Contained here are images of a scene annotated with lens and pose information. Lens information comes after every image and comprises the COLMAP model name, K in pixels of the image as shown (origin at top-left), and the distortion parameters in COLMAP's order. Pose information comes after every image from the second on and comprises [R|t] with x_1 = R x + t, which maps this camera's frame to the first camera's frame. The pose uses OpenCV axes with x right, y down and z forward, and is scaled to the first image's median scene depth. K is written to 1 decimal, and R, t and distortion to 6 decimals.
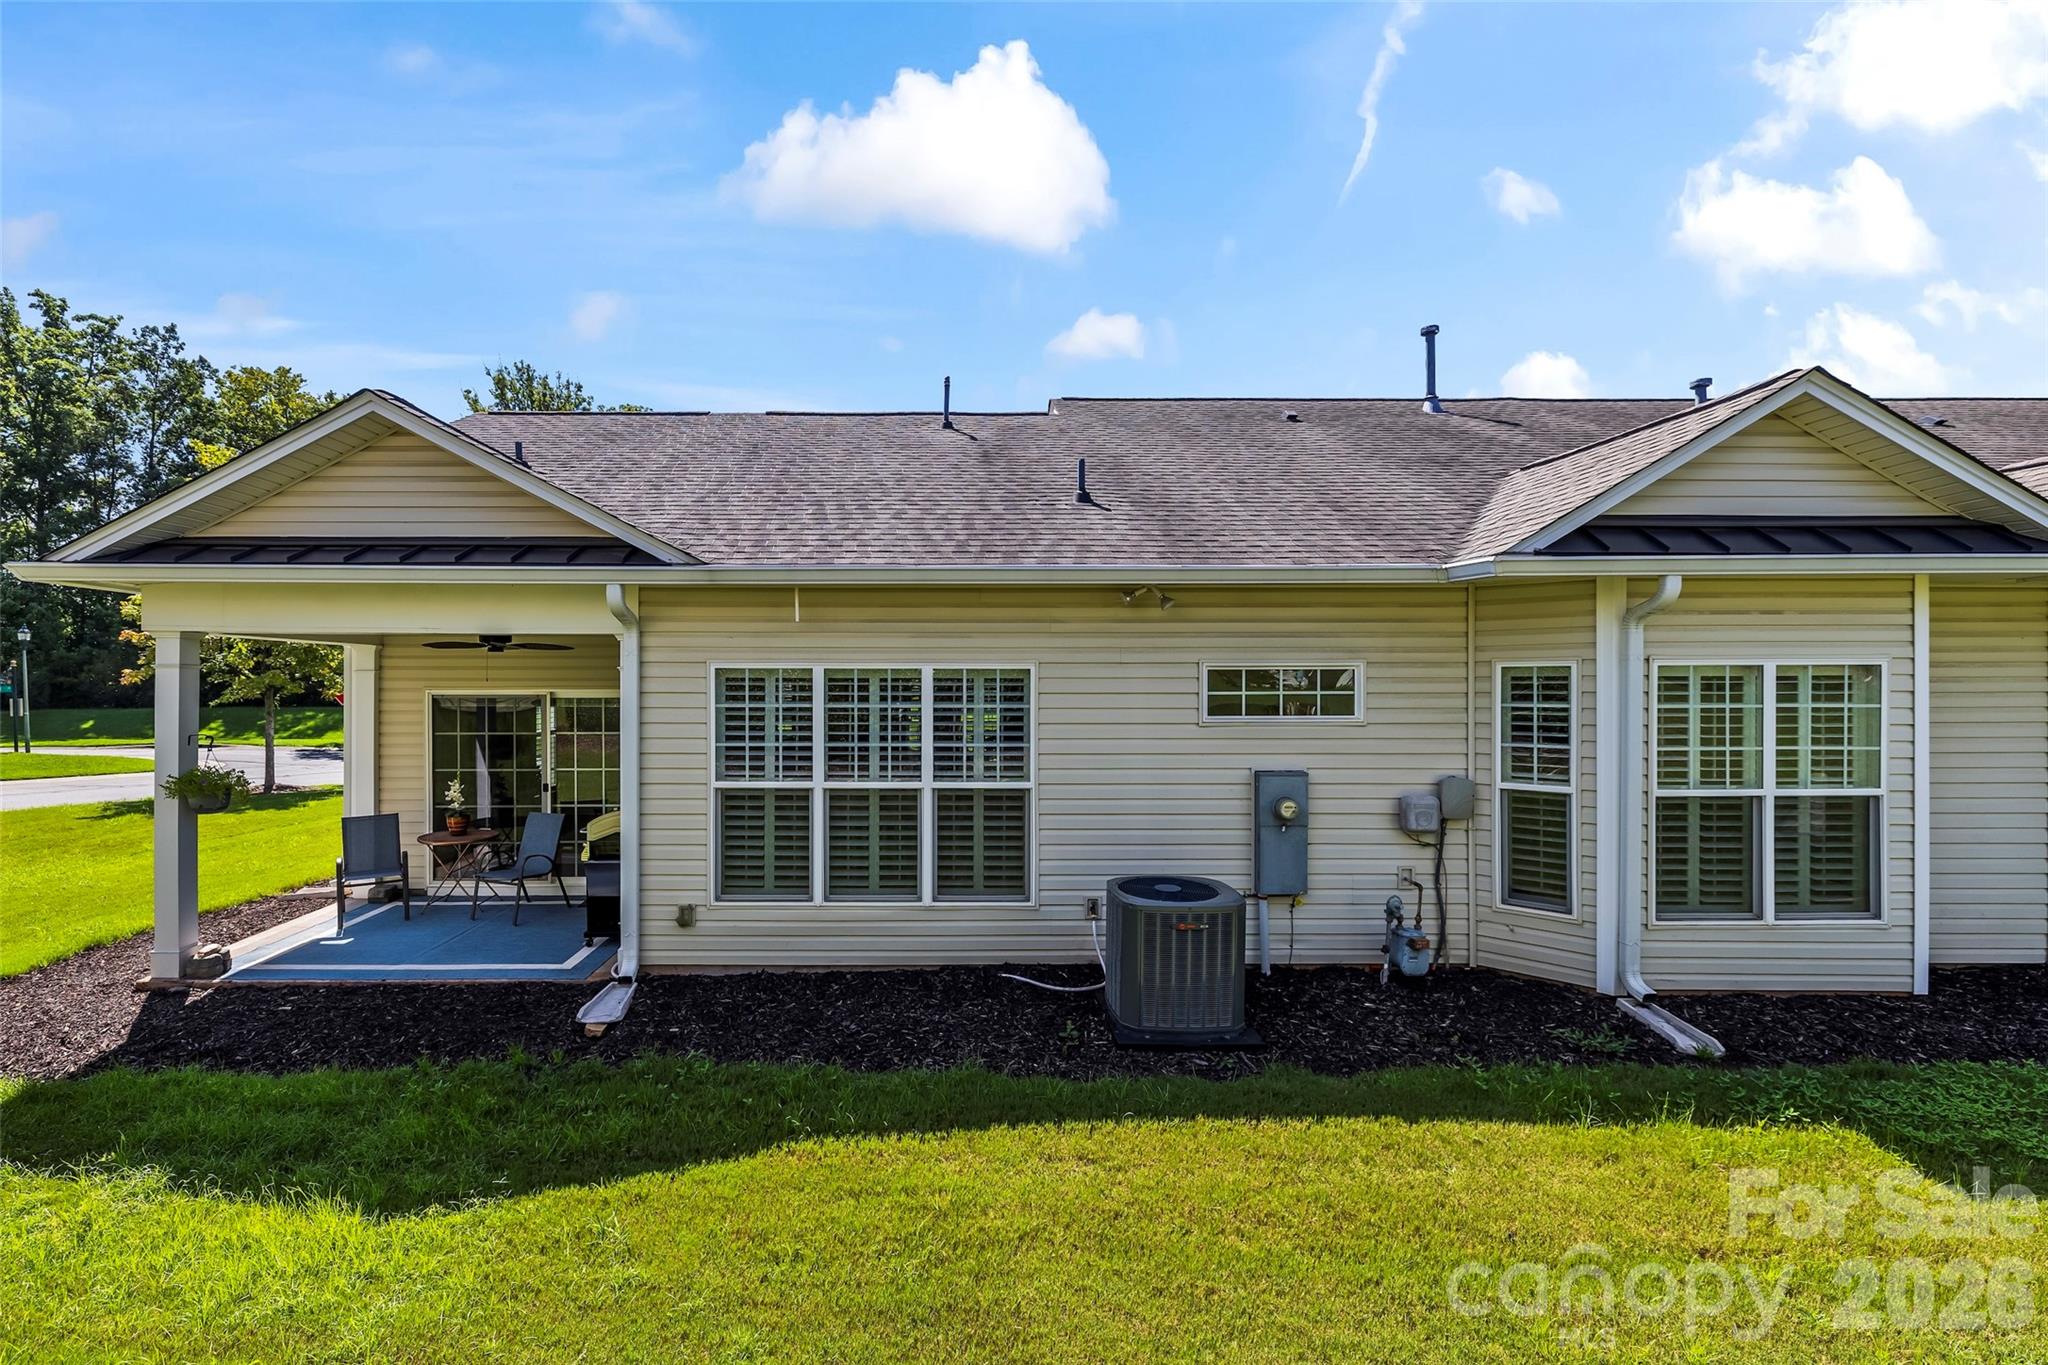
lens RADIAL K [[915.6, 0, 1024.0], [0, 915.6, 682.5], [0, 0, 1]] dist [0.001272, -0.000003]
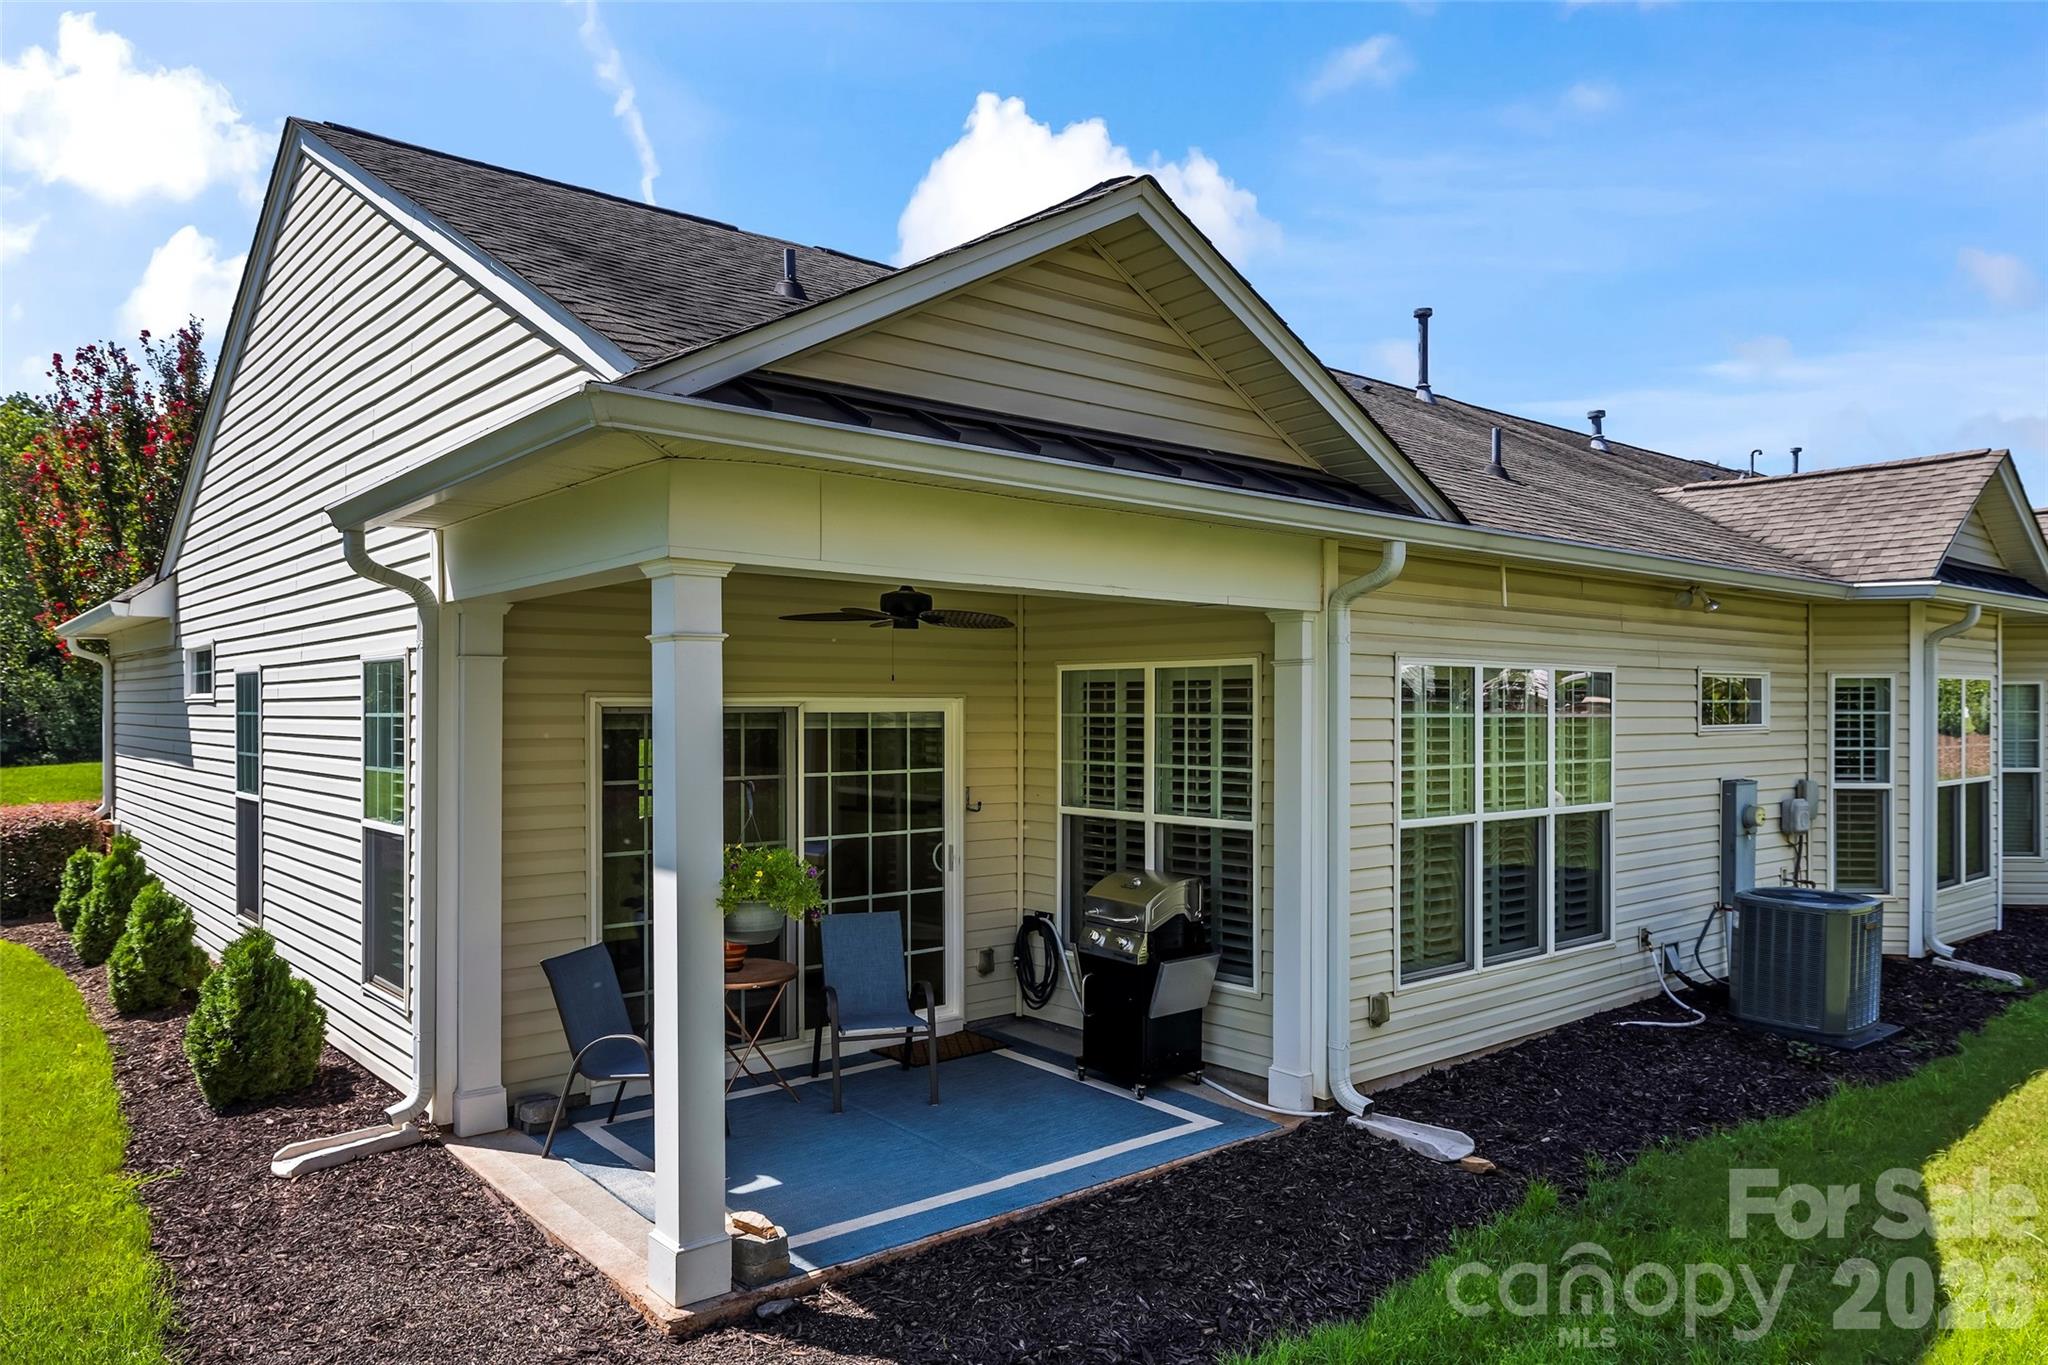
lens RADIAL K [[1368.2, 0, 1024.0], [0, 1368.2, 703.2], [0, 0, 1]] dist [-0.006318, 0.000788]
pose [[0.766353, 0.001792, 0.642418, -1.265941], [-0.000163, 0.999997, -0.002595, 0.017702], [-0.642420, 0.001884, 0.766350, 0.356732]]
